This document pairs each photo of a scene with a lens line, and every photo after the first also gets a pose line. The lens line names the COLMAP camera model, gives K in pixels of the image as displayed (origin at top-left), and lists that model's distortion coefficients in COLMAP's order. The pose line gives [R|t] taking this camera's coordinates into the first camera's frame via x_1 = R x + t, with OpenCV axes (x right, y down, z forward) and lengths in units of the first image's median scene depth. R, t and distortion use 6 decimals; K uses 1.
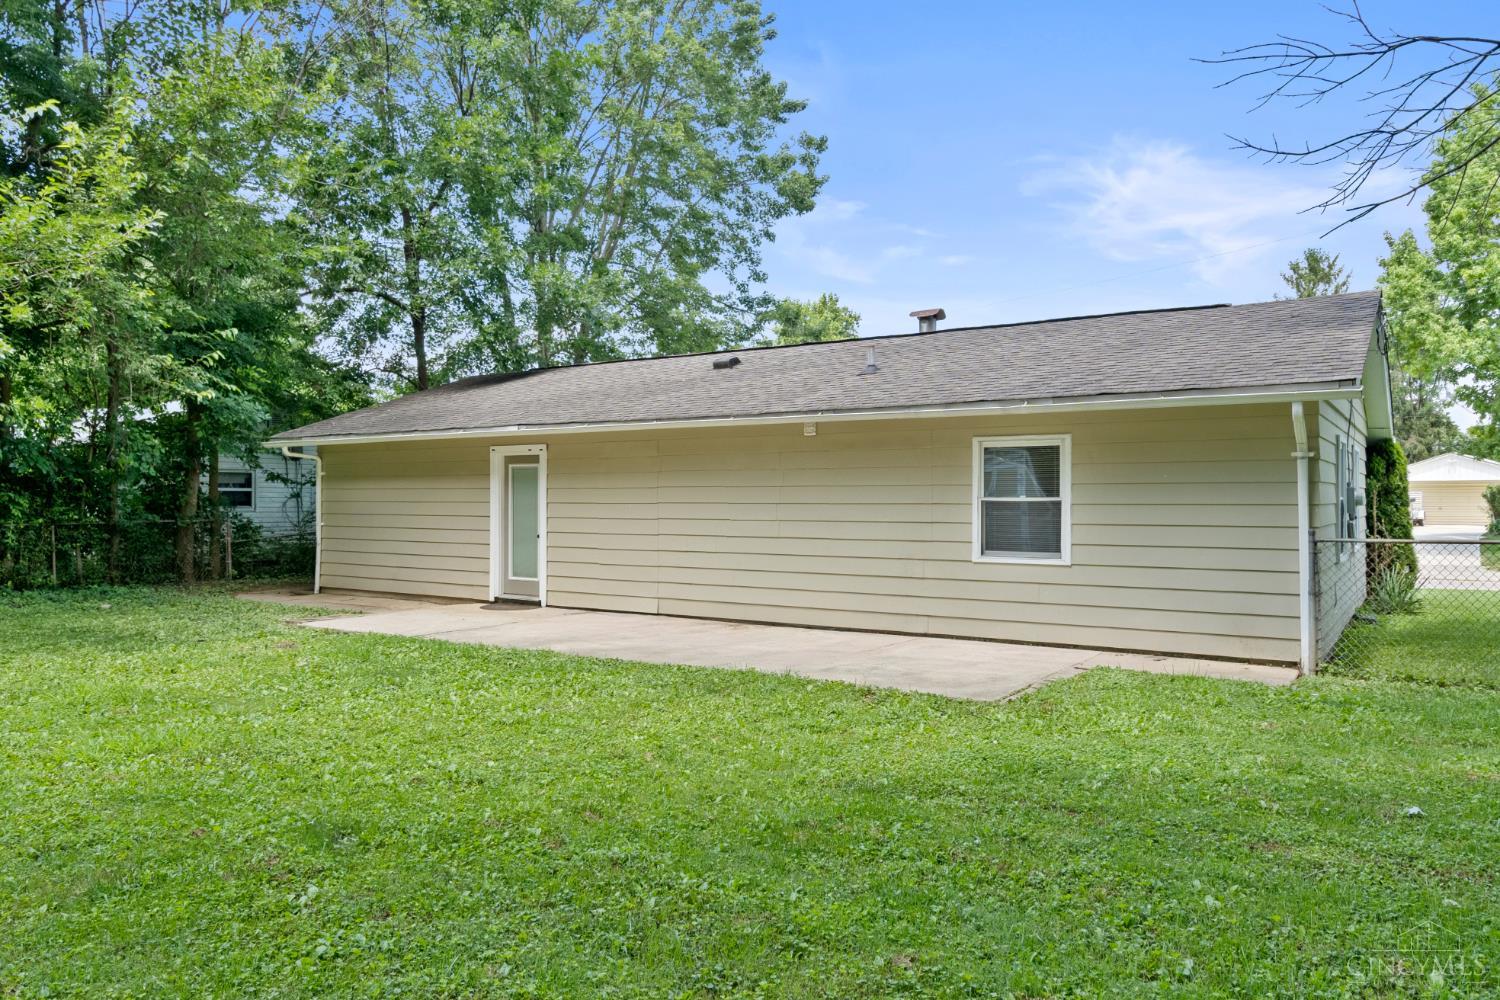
lens RADIAL K [[1045.0, 0, 749.9], [0, 1045.0, 499.3], [0, 0, 1]] dist [-0.008442, -0.000671]
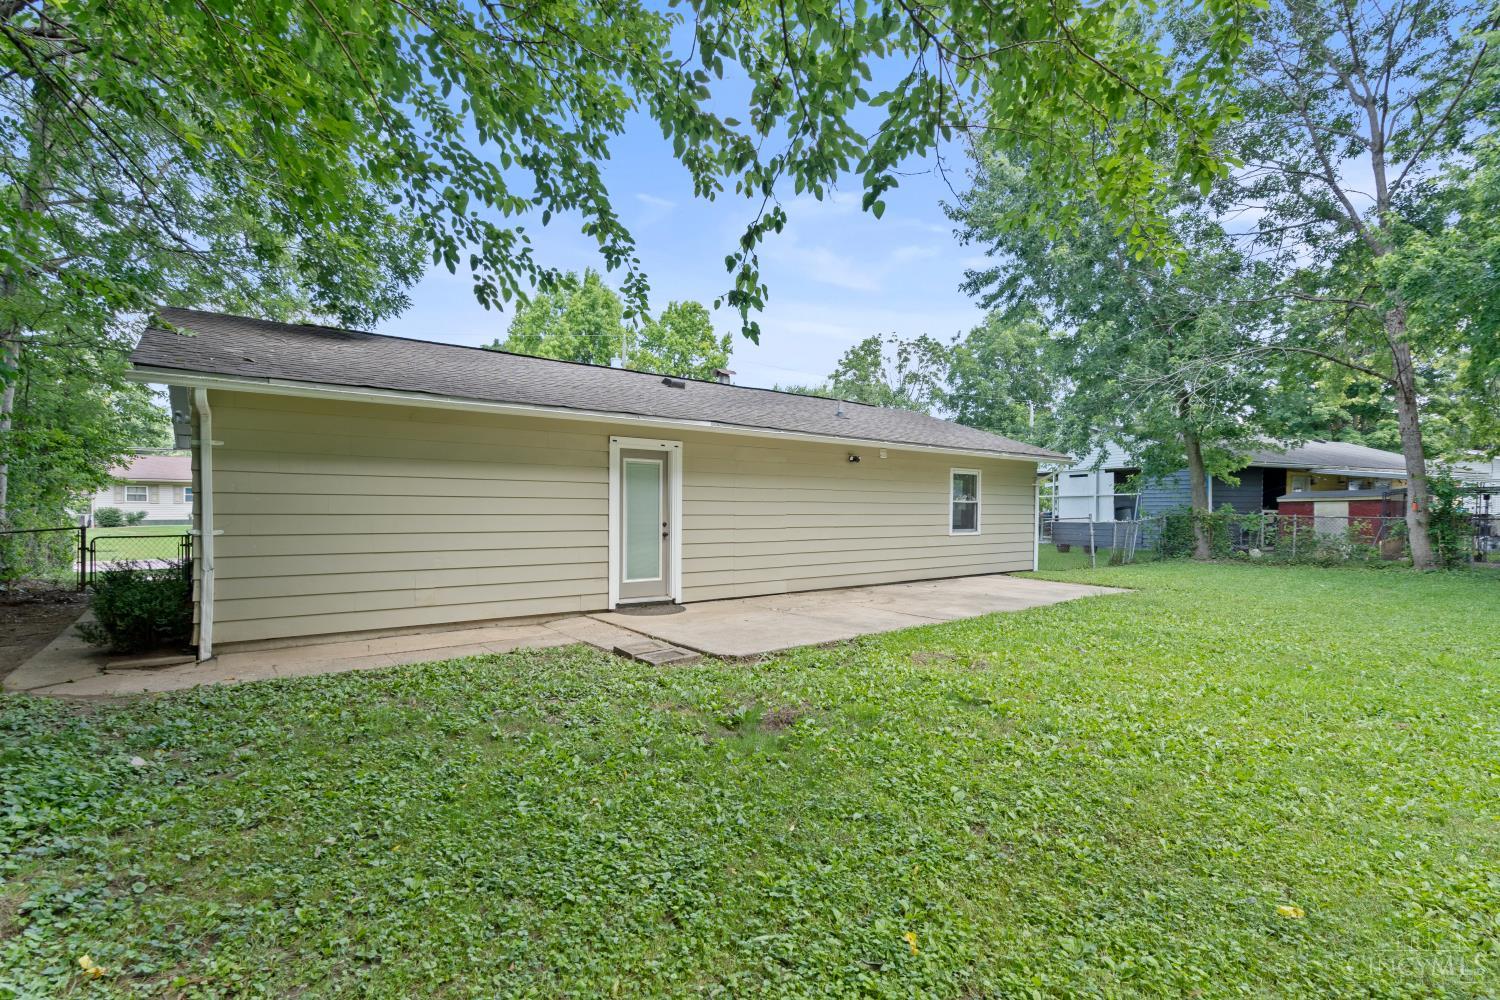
lens RADIAL K [[683.3, 0, 749.5], [0, 683.3, 507.4], [0, 0, 1]] dist [0.001203, 0.000461]
pose [[0.332678, 0.000400, 0.943040, -0.781460], [-0.008169, 0.999964, 0.002458, 0.008034], [-0.943005, -0.008521, 0.332670, 0.714539]]
